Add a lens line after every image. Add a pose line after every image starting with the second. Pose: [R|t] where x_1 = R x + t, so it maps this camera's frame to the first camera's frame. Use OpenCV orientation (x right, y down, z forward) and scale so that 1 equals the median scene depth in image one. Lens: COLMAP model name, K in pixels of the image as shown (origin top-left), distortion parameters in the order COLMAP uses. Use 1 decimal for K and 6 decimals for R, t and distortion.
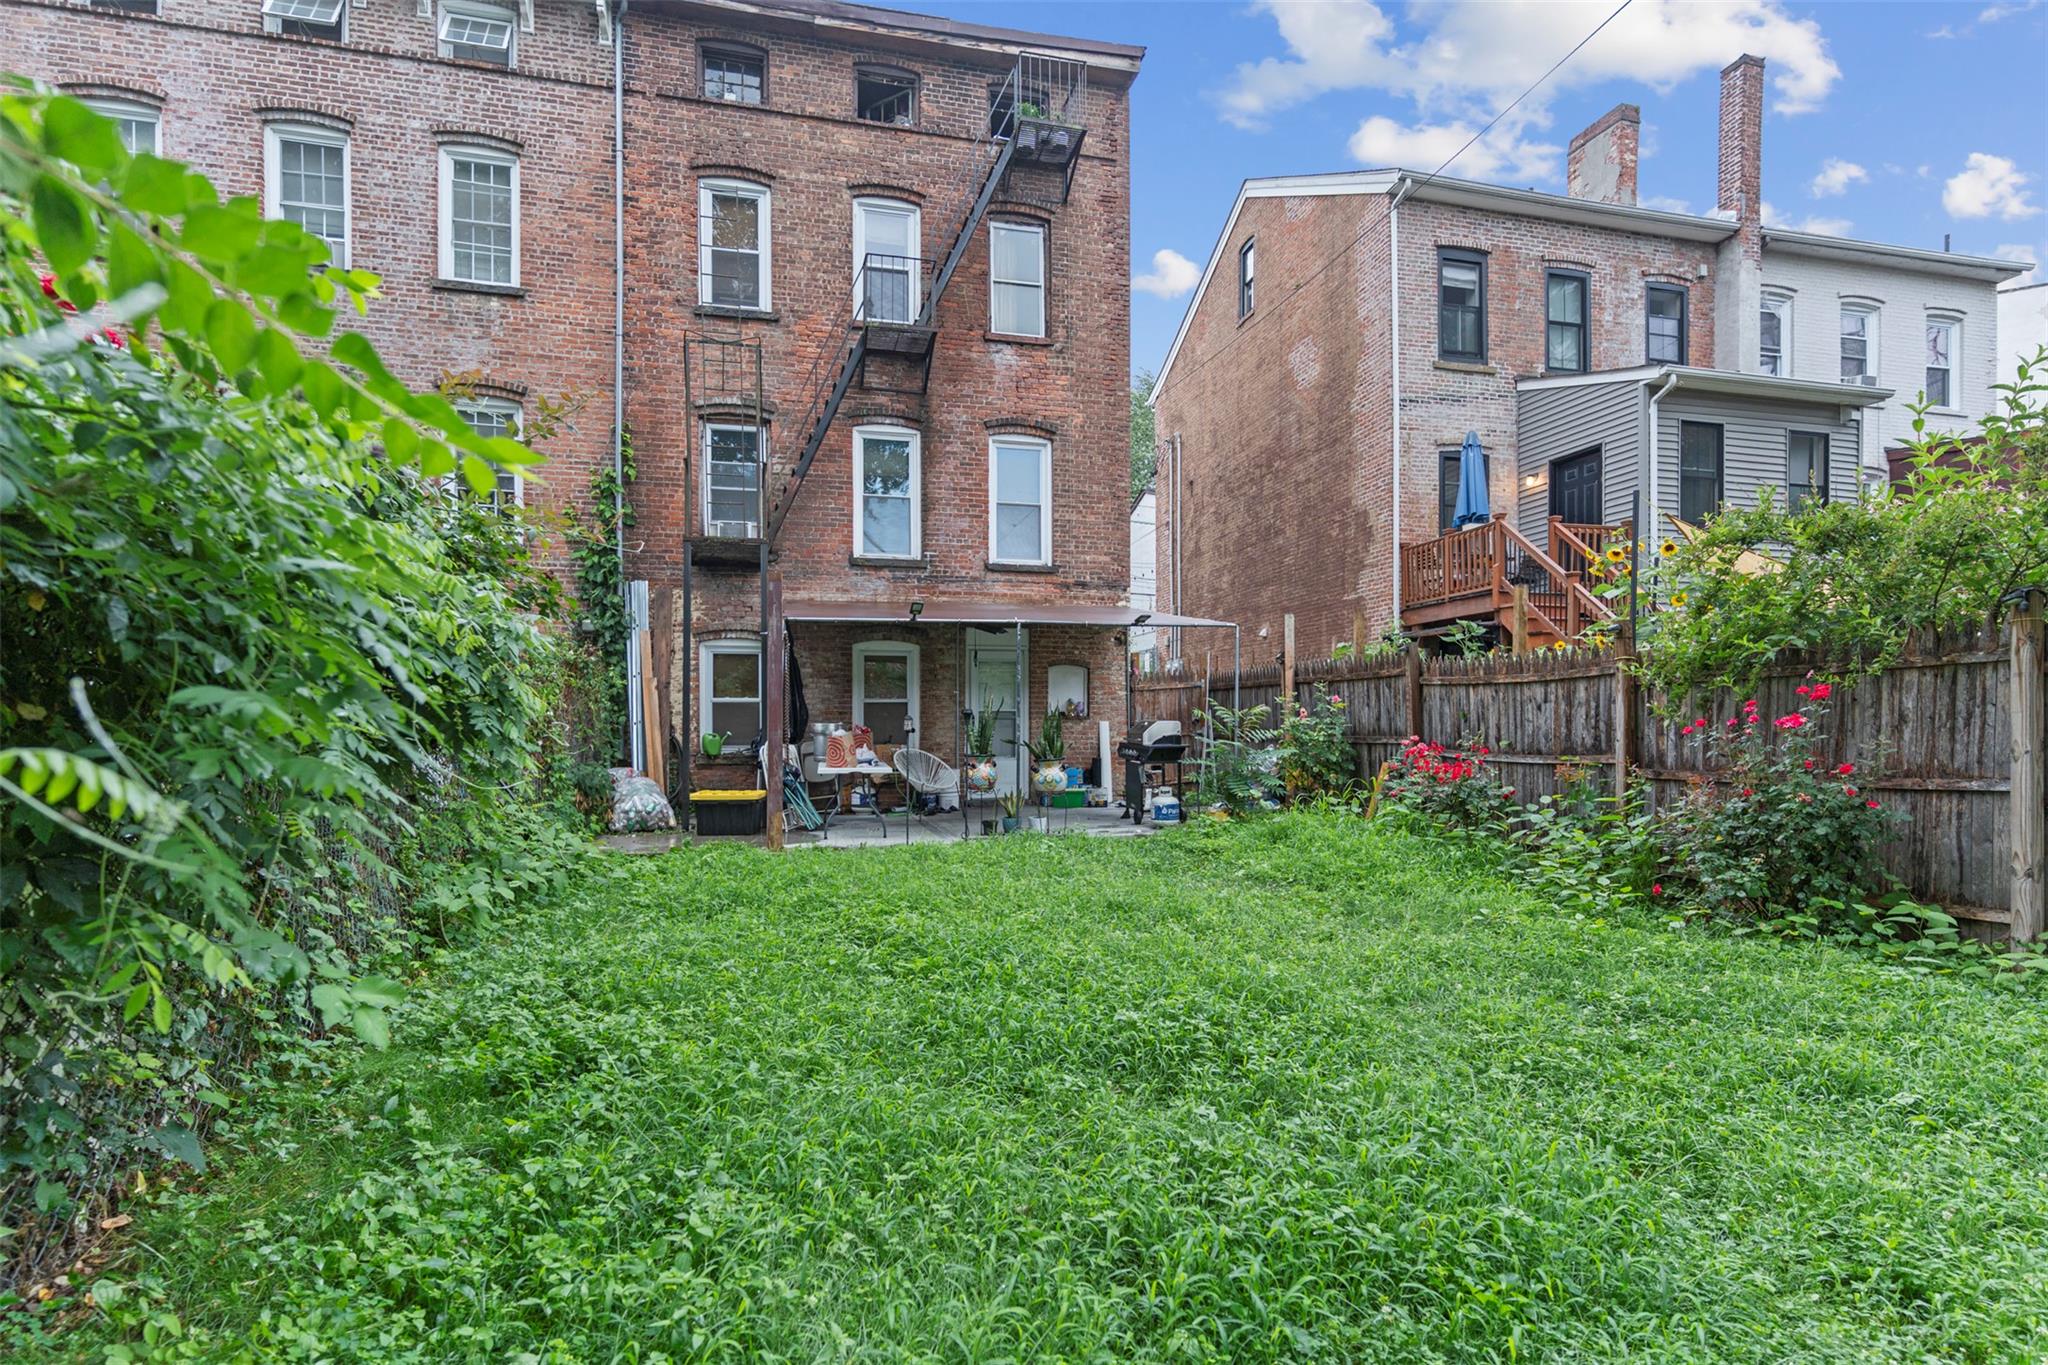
lens RADIAL K [[1007.2, 0, 1052.1], [0, 1007.2, 746.8], [0, 0, 1]] dist [0.002412, 0.000127]
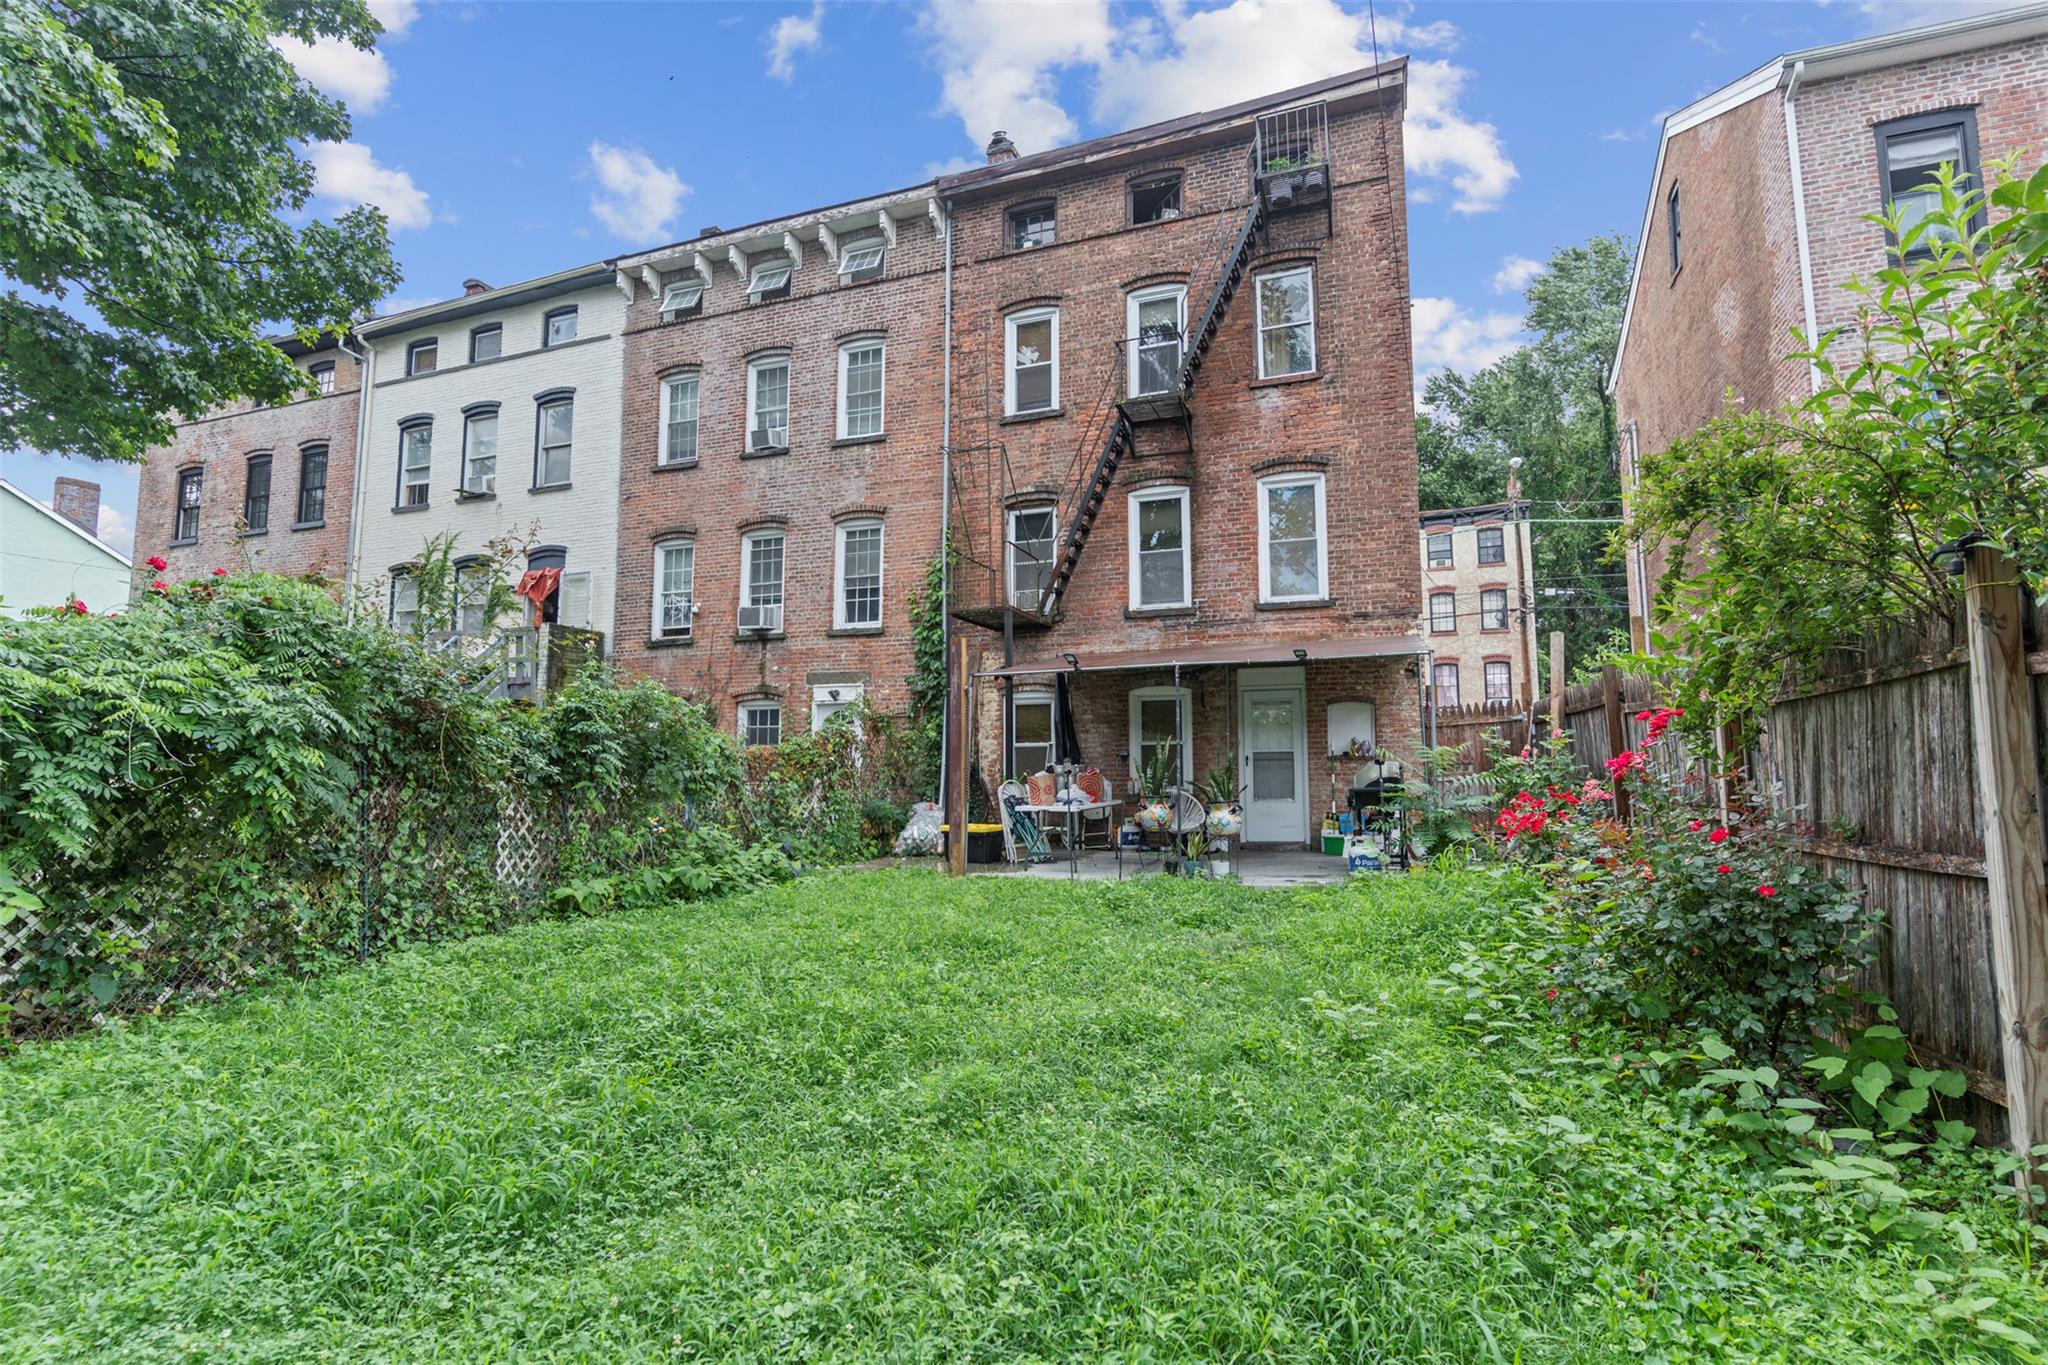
lens RADIAL K [[1007.2, 0, 1027.7], [0, 1007.2, 680.7], [0, 0, 1]] dist [0.002412, 0.000127]
pose [[0.808634, -0.051981, -0.586011, 0.343507], [-0.012190, 0.994395, -0.105027, 0.000758], [0.588185, 0.092072, 0.803468, 0.076056]]
